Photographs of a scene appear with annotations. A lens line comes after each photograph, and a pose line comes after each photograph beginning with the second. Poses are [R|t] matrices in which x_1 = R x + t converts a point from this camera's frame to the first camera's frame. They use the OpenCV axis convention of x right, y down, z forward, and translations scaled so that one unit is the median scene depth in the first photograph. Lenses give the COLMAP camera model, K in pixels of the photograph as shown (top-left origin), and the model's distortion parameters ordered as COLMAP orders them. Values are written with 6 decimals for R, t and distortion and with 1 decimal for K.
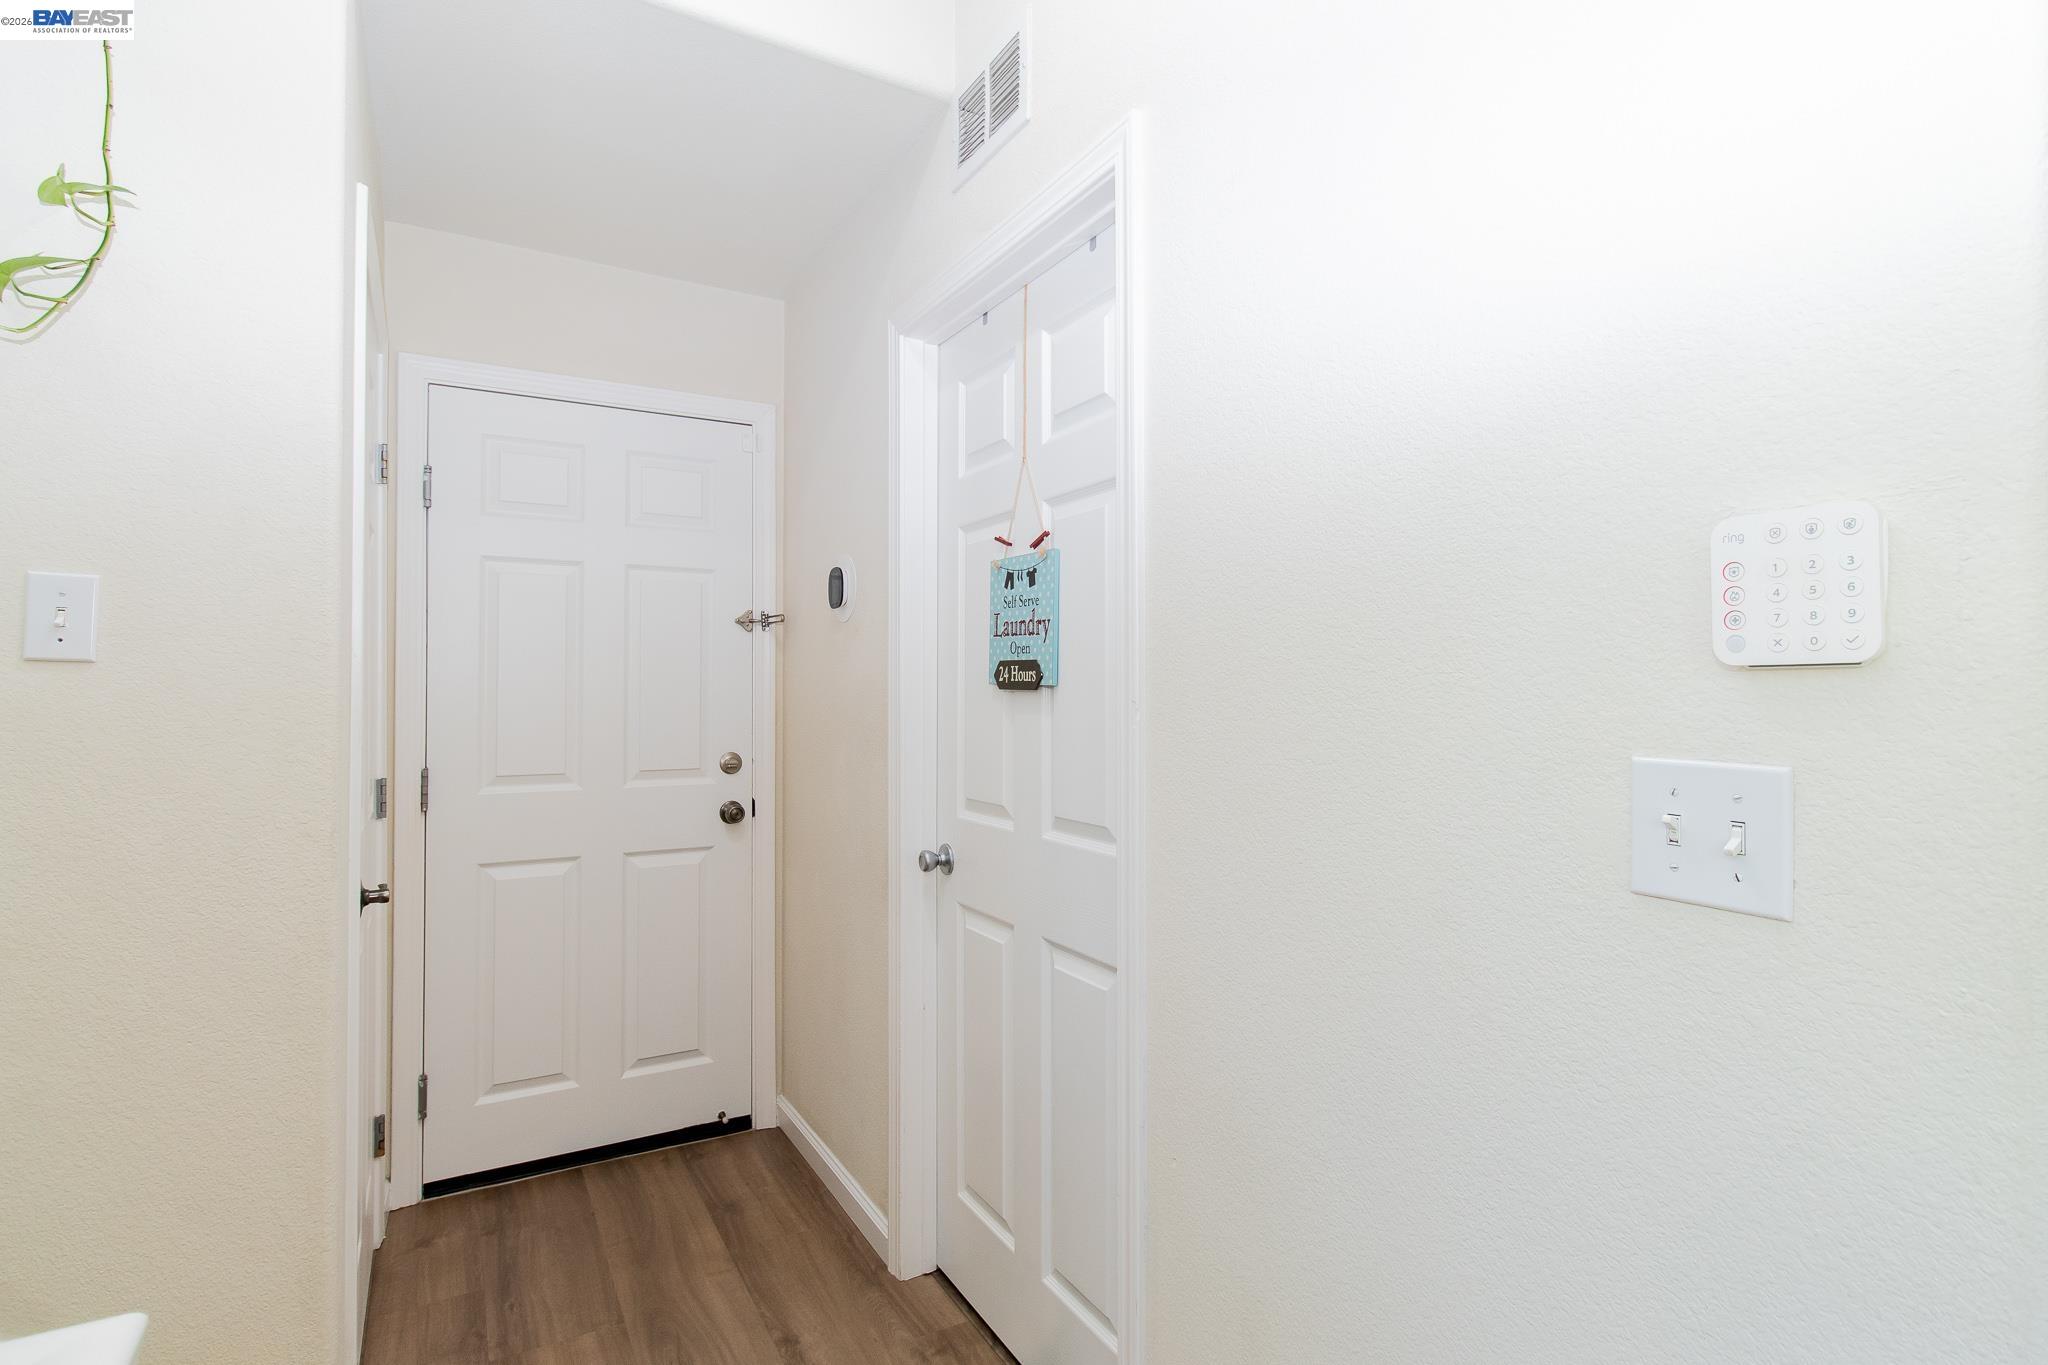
lens RADIAL K [[995.0, 0, 1033.0], [0, 995.0, 671.8], [0, 0, 1]] dist [0.000758, 0.000934]
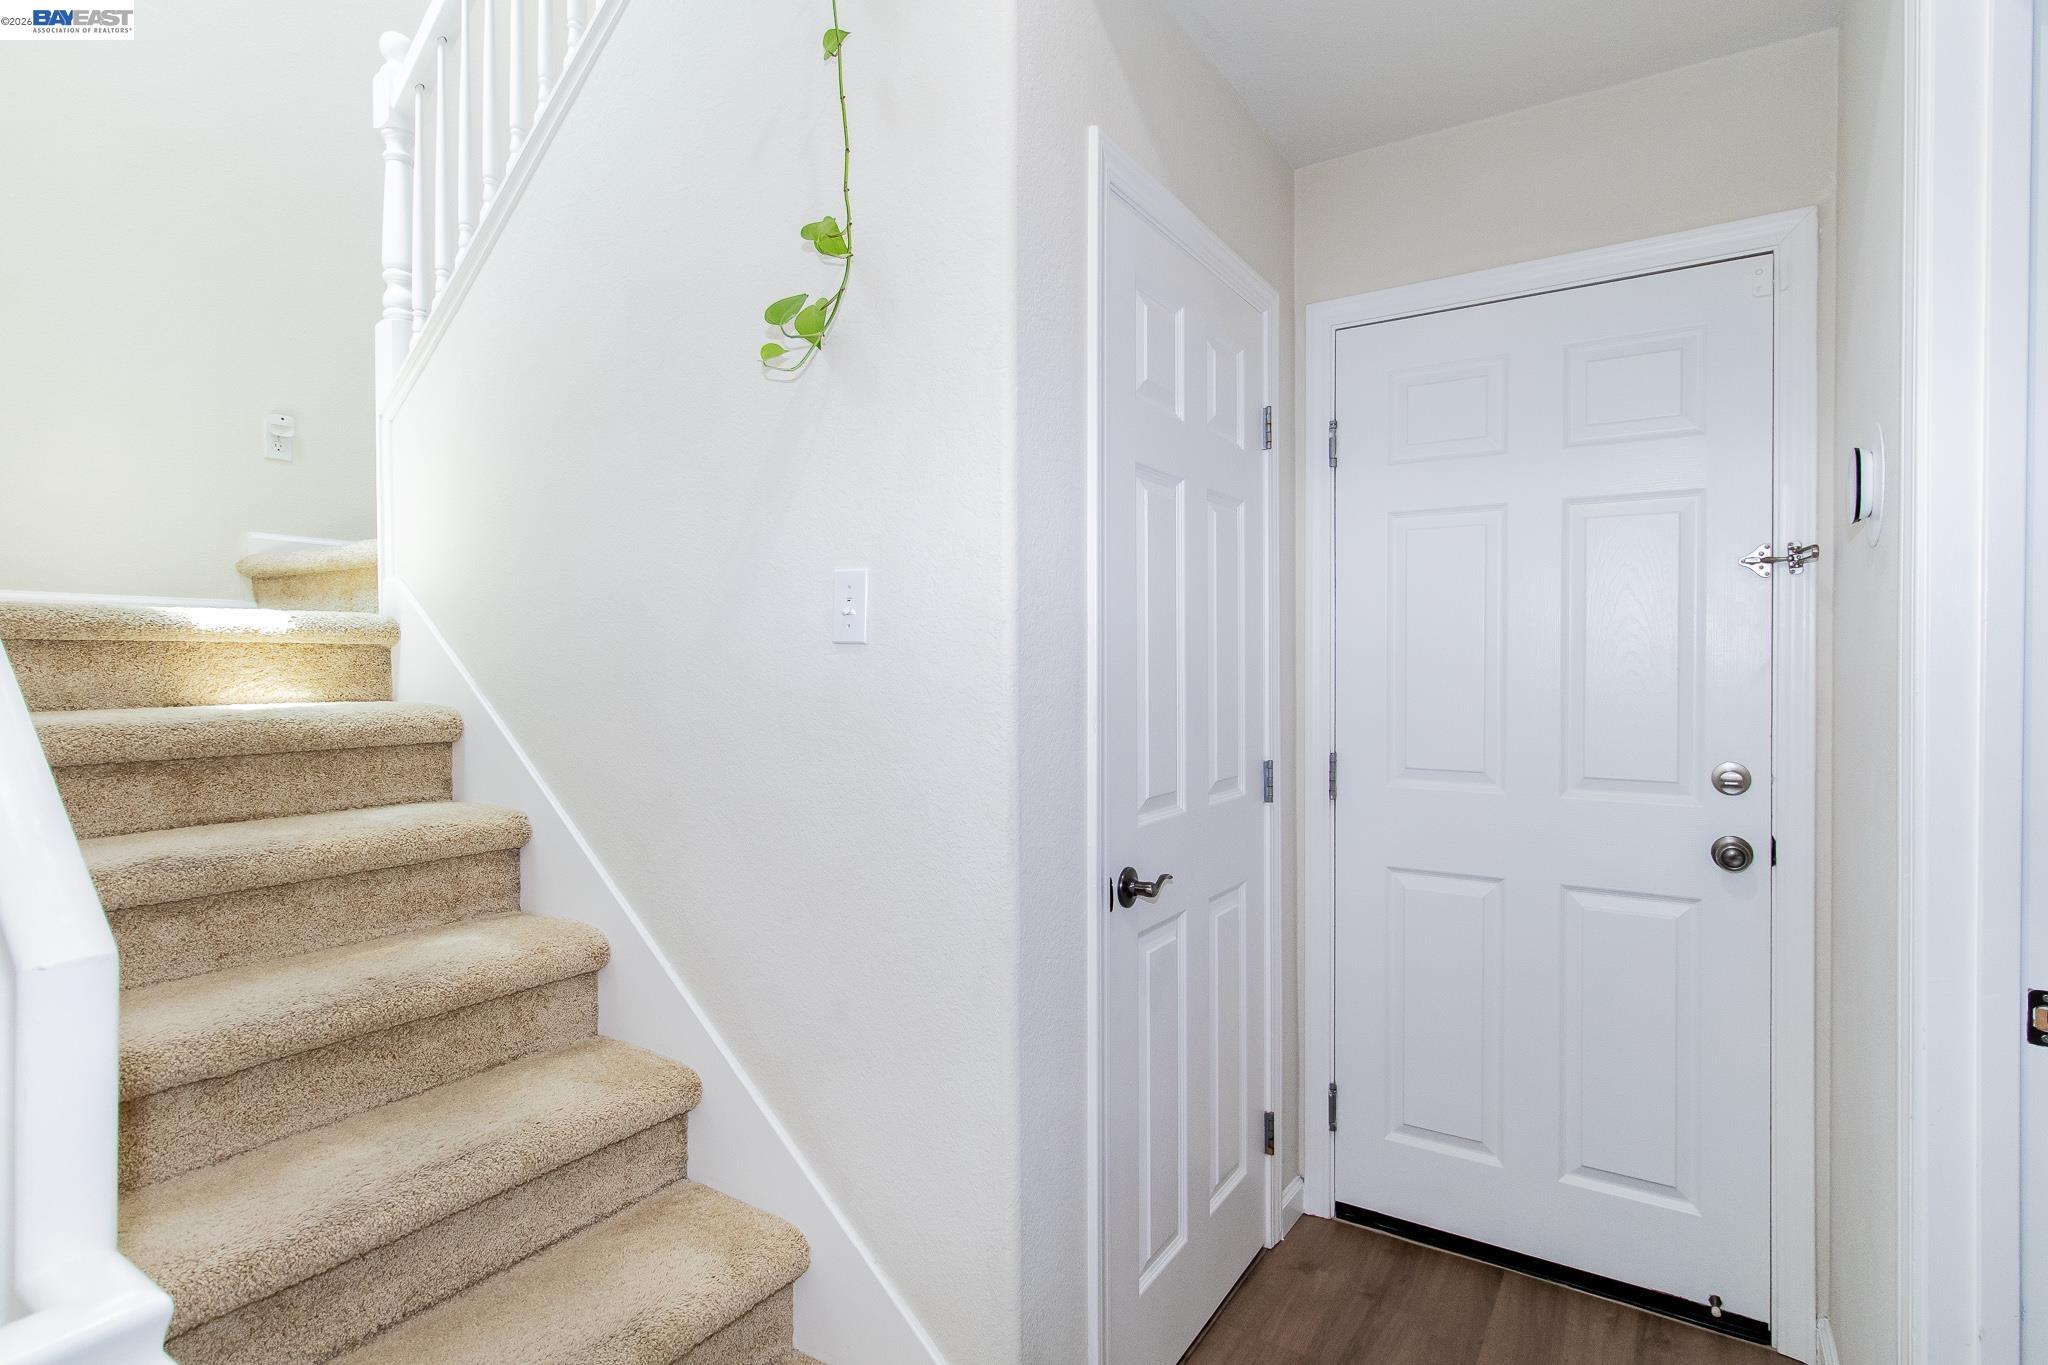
lens RADIAL K [[1028.0, 0, 1018.2], [0, 1028.0, 674.7], [0, 0, 1]] dist [0.000869, 0.000466]
pose [[0.456258, 0.008192, -0.889810, 0.146298], [0.016623, 0.999705, 0.017728, 0.005284], [0.889692, -0.022880, 0.455987, 0.460075]]
